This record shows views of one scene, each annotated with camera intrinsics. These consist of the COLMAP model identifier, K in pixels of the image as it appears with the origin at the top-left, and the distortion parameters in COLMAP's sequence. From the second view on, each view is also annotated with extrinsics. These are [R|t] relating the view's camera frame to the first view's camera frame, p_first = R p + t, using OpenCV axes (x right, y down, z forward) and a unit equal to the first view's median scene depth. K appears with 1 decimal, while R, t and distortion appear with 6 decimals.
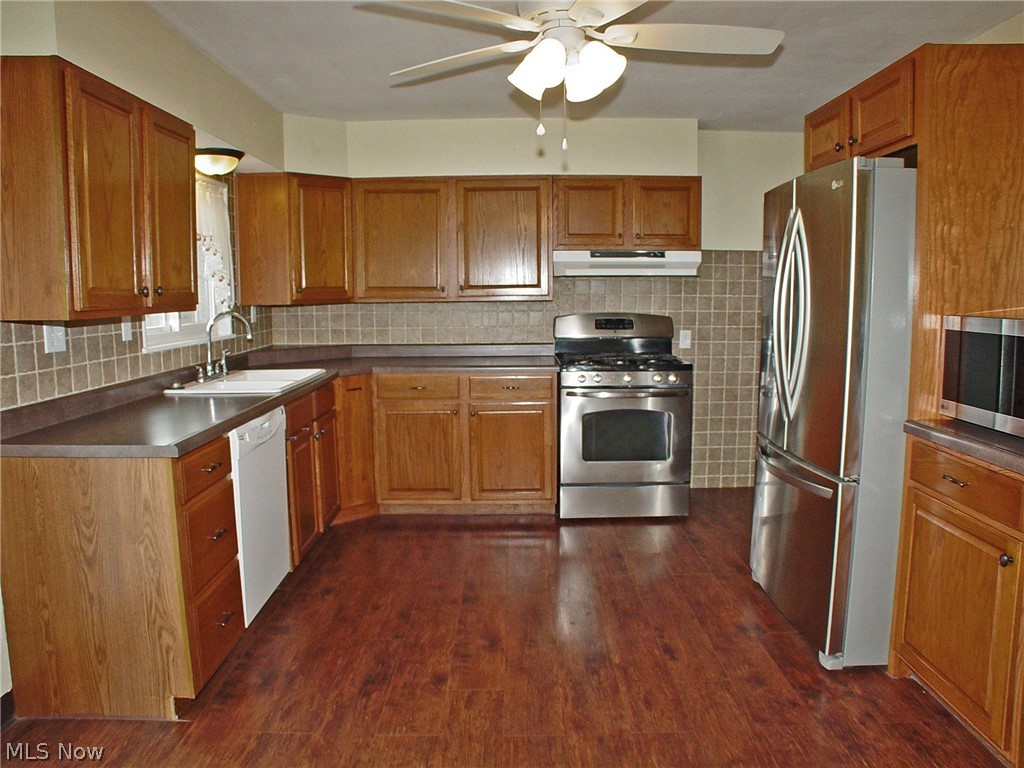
lens RADIAL K [[741.3, 0, 512.7], [0, 741.3, 372.7], [0, 0, 1]] dist [-0.185542, 0.121236]
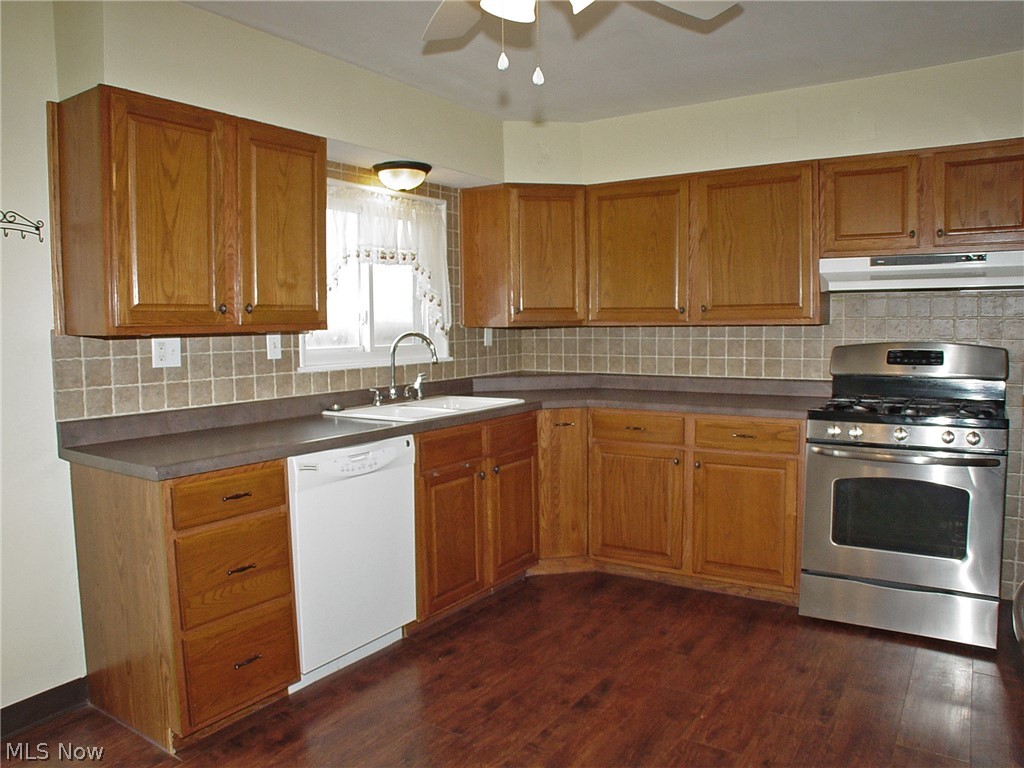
lens RADIAL K [[741.3, 0, 512.7], [0, 741.3, 372.7], [0, 0, 1]] dist [-0.185542, 0.121236]
pose [[0.830632, 0.033338, -0.555823, 0.318317], [-0.055883, 0.998157, -0.023642, -0.020994], [0.554010, 0.050699, 0.830965, 0.338386]]
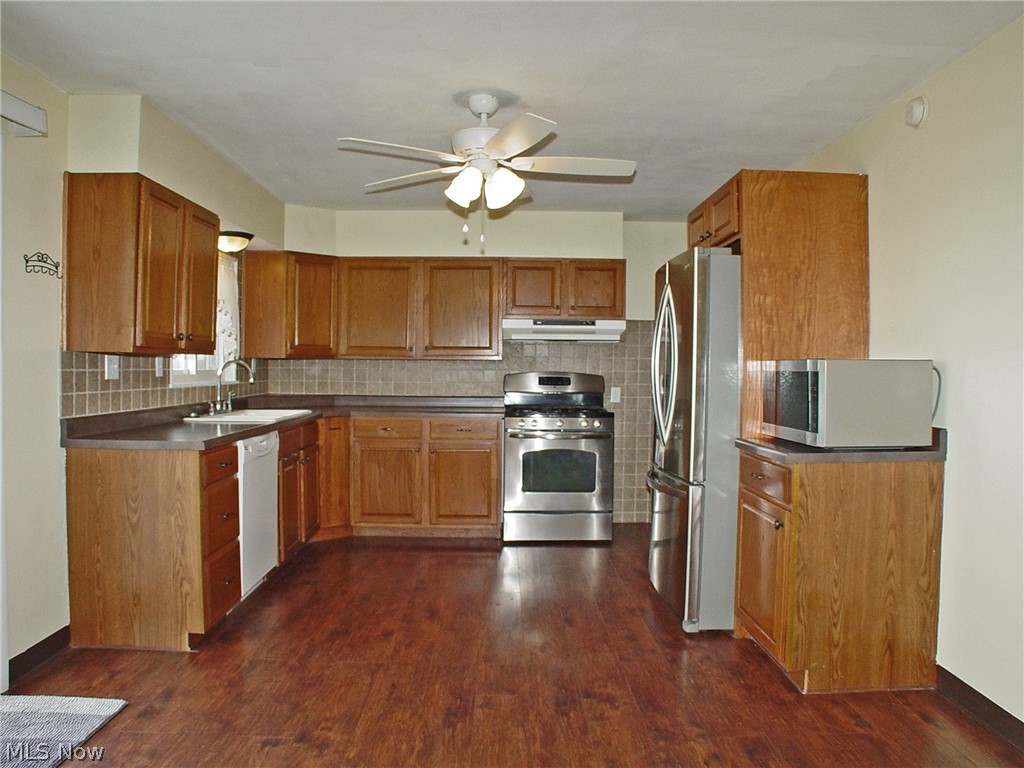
lens RADIAL K [[741.3, 0, 512.7], [0, 741.3, 372.7], [0, 0, 1]] dist [-0.185542, 0.121236]
pose [[0.999769, 0.016001, 0.014369, 0.085733], [-0.014431, 0.994534, -0.103415, 0.074952], [-0.015945, 0.103184, 0.994534, -0.315969]]
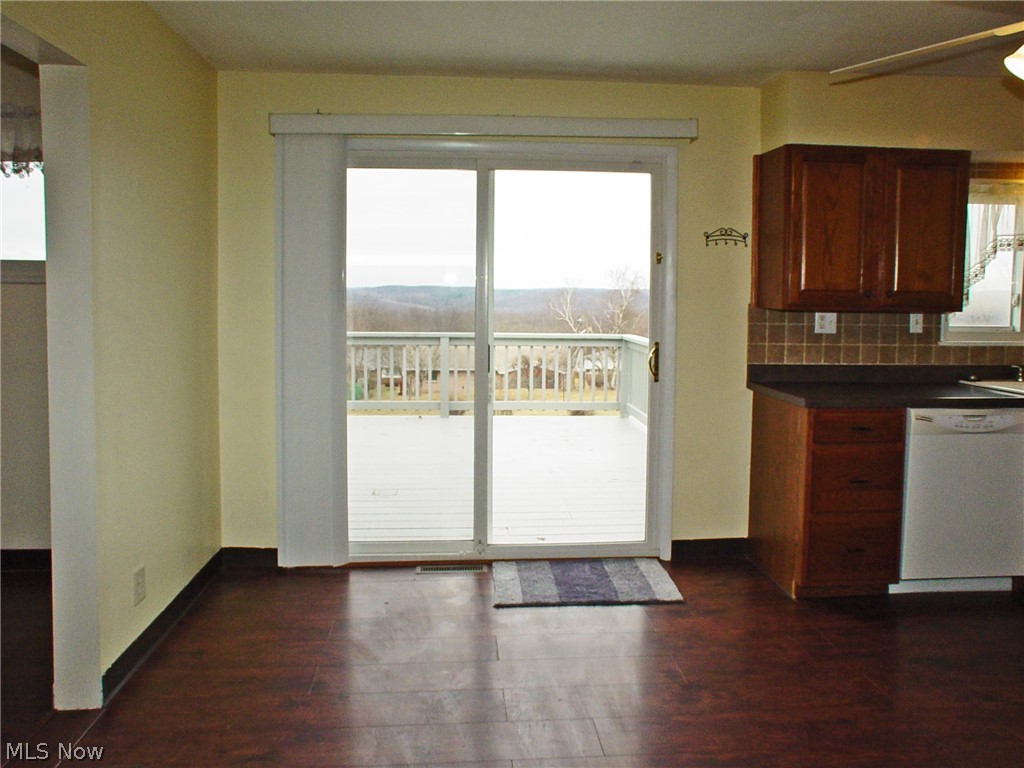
lens RADIAL K [[753.2, 0, 512.5], [0, 753.2, 317.7], [0, 0, 1]] dist [-0.095525, 0.099077]
pose [[0.085934, 0.048529, -0.995118, 0.698219], [-0.125421, 0.991394, 0.037517, -0.032097], [0.988375, 0.121585, 0.091281, 0.182877]]
